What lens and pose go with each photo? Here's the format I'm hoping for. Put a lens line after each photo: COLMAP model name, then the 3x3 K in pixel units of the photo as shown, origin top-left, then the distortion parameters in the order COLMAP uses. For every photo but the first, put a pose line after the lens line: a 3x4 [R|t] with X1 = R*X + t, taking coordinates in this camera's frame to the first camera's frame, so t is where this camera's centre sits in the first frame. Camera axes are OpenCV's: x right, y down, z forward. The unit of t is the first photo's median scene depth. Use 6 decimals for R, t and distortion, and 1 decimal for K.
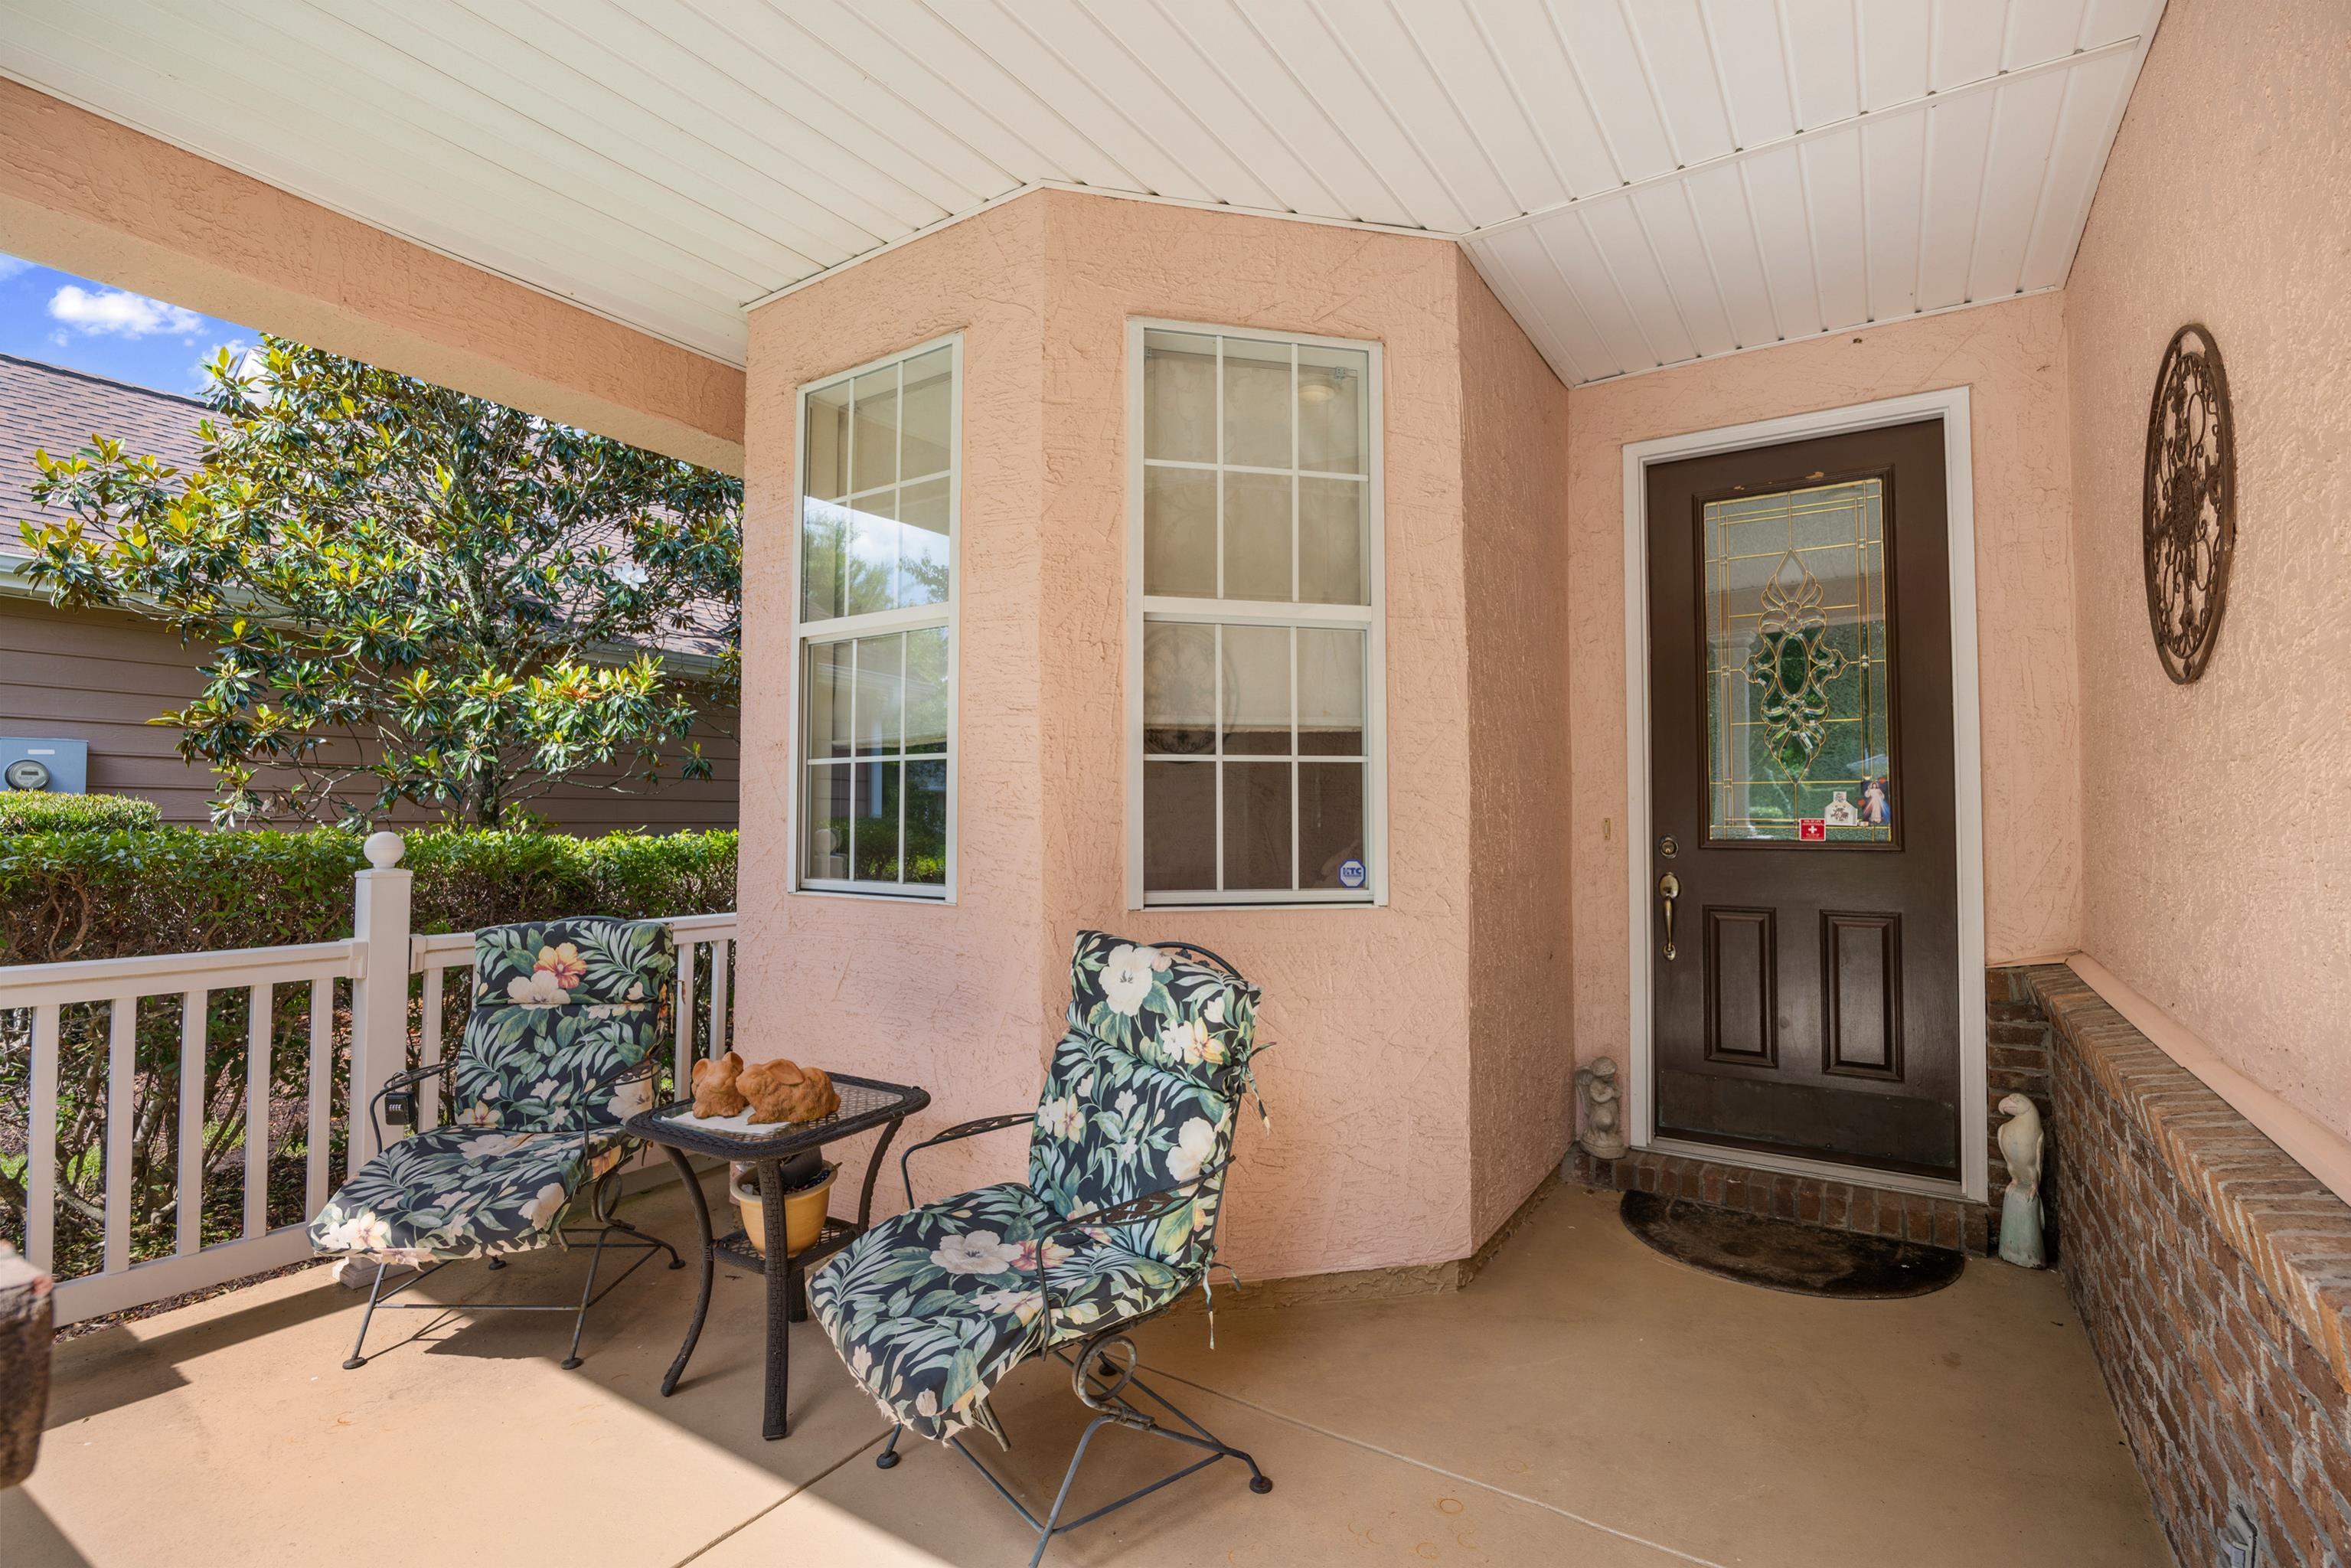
lens RADIAL K [[1081.9, 0, 1175.5], [0, 1081.9, 784.0], [0, 0, 1]] dist [-0.002840, 0.000008]
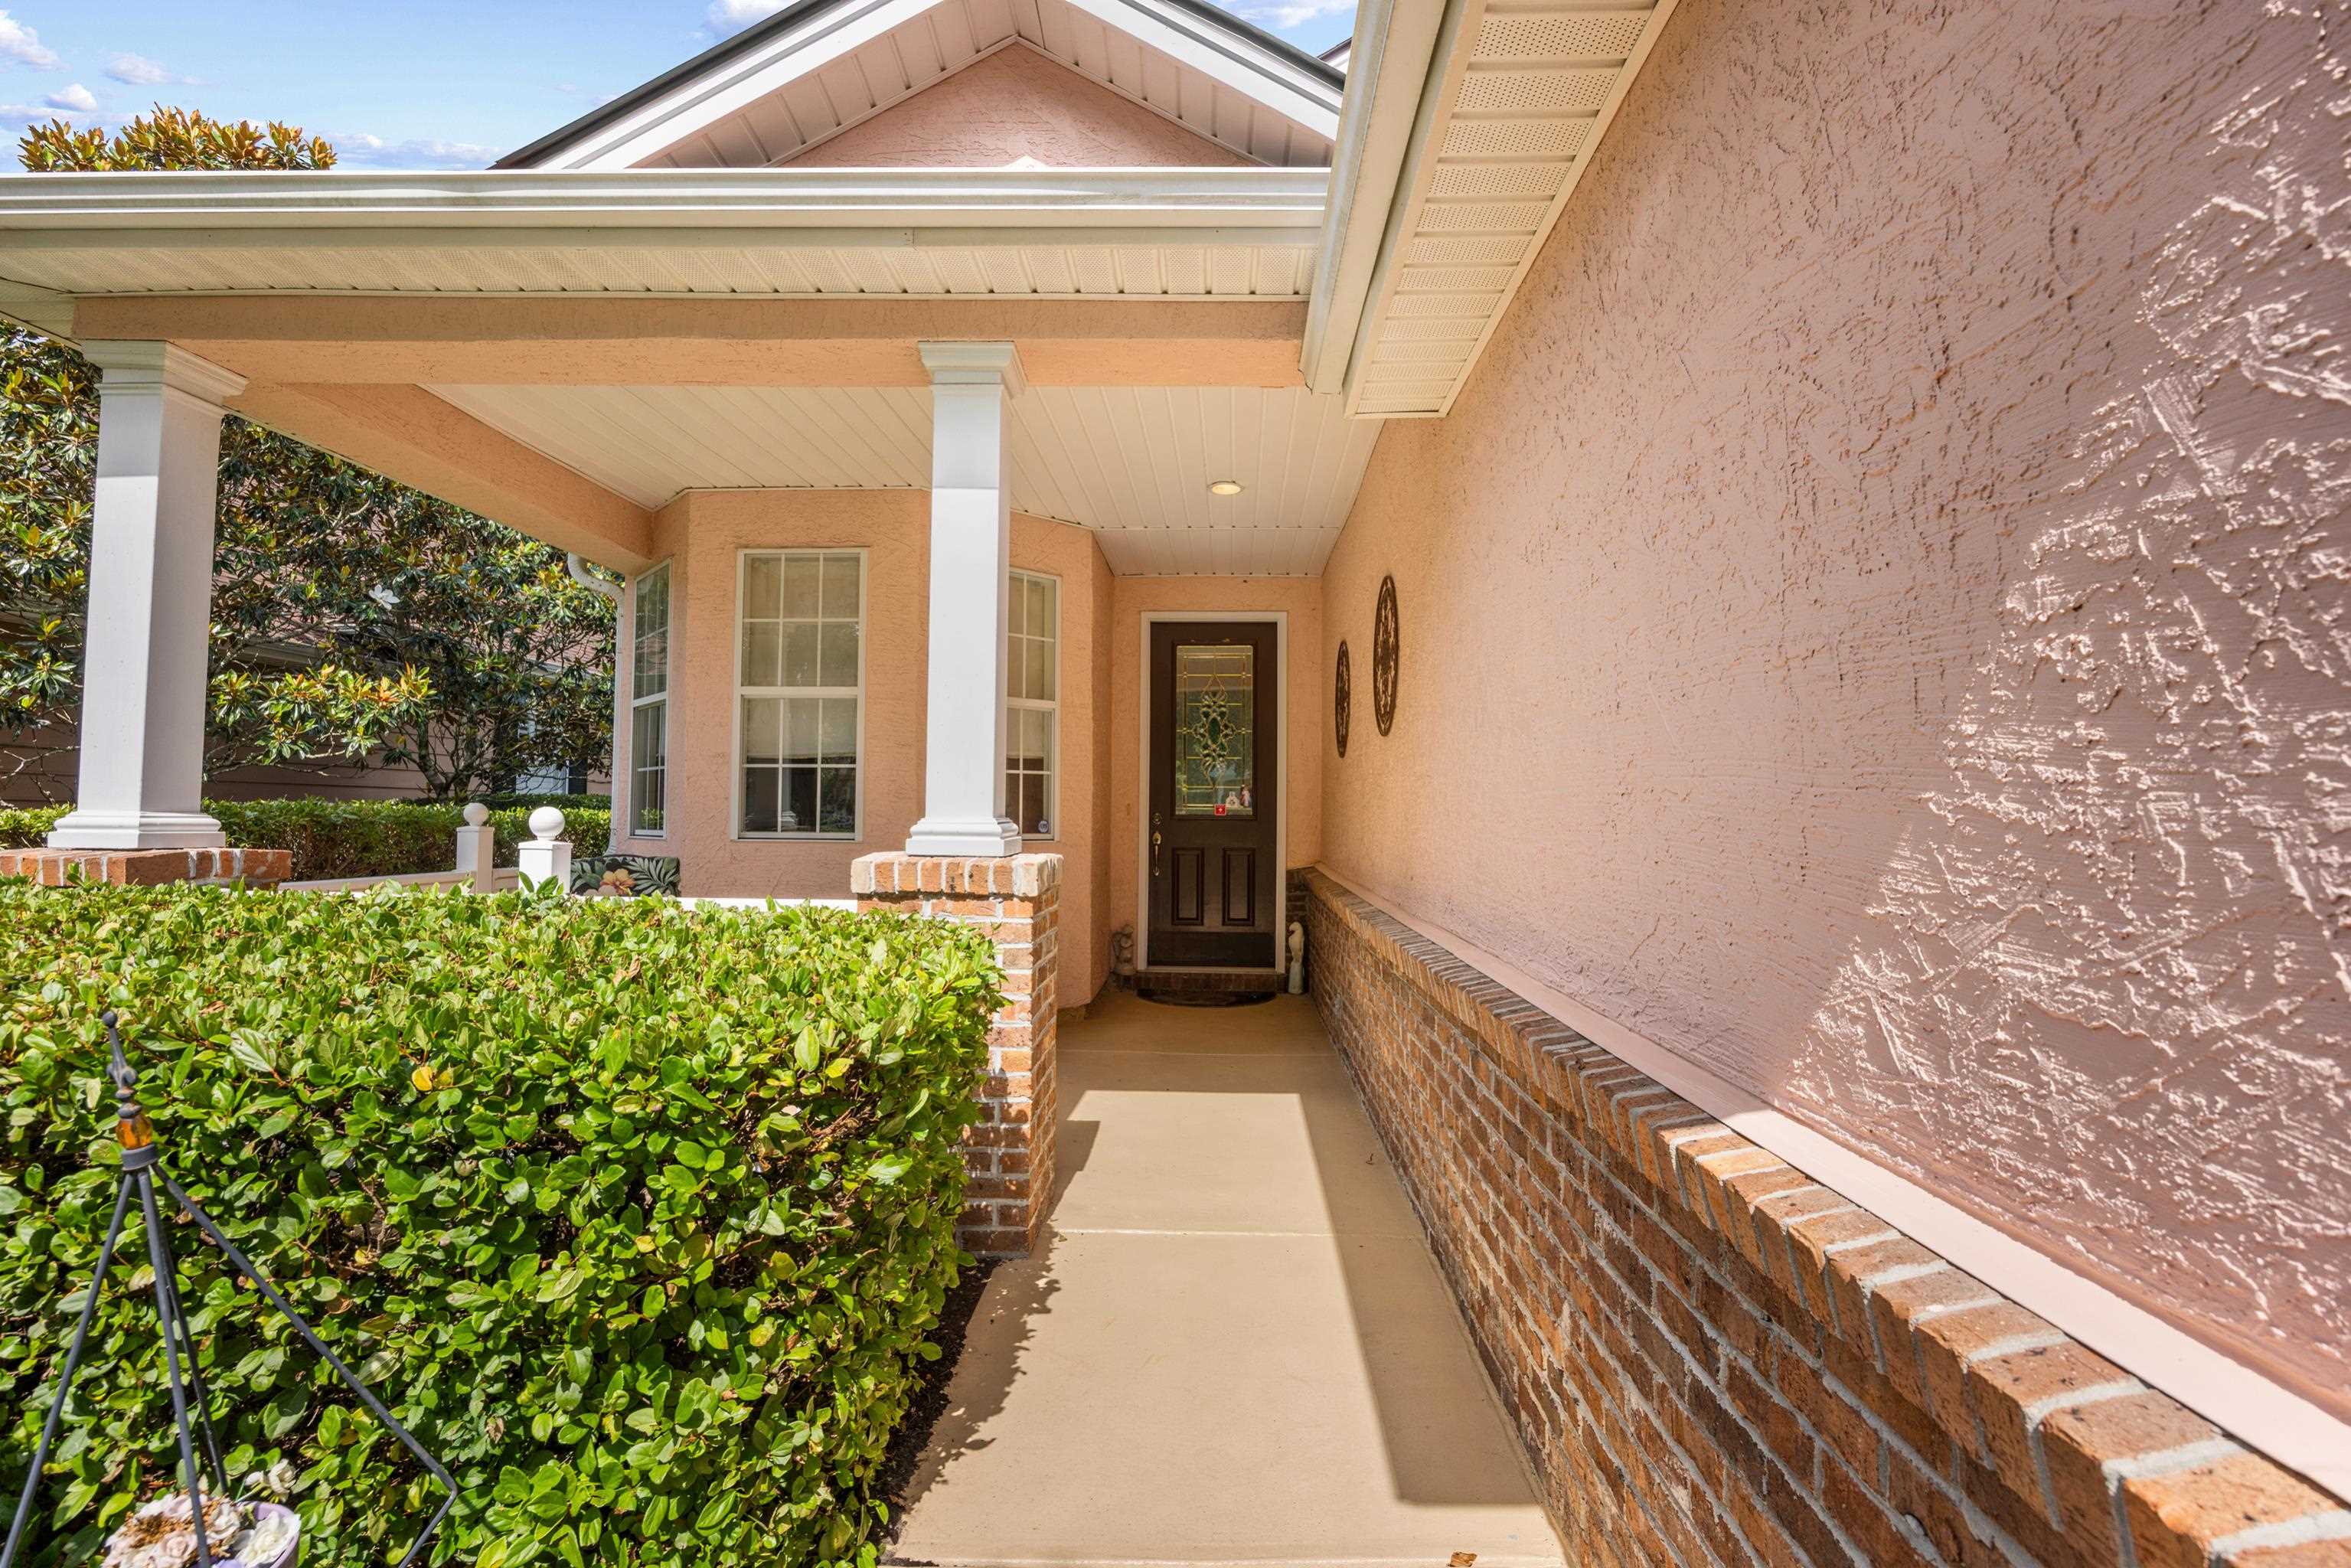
lens RADIAL K [[1106.0, 0, 1176.1], [0, 1106.0, 814.5], [0, 0, 1]] dist [-0.009208, -0.000439]
pose [[0.859149, 0.003915, 0.511711, -0.651809], [-0.020878, 0.999406, 0.027407, -0.005845], [-0.511300, -0.034230, 0.858720, -0.890995]]
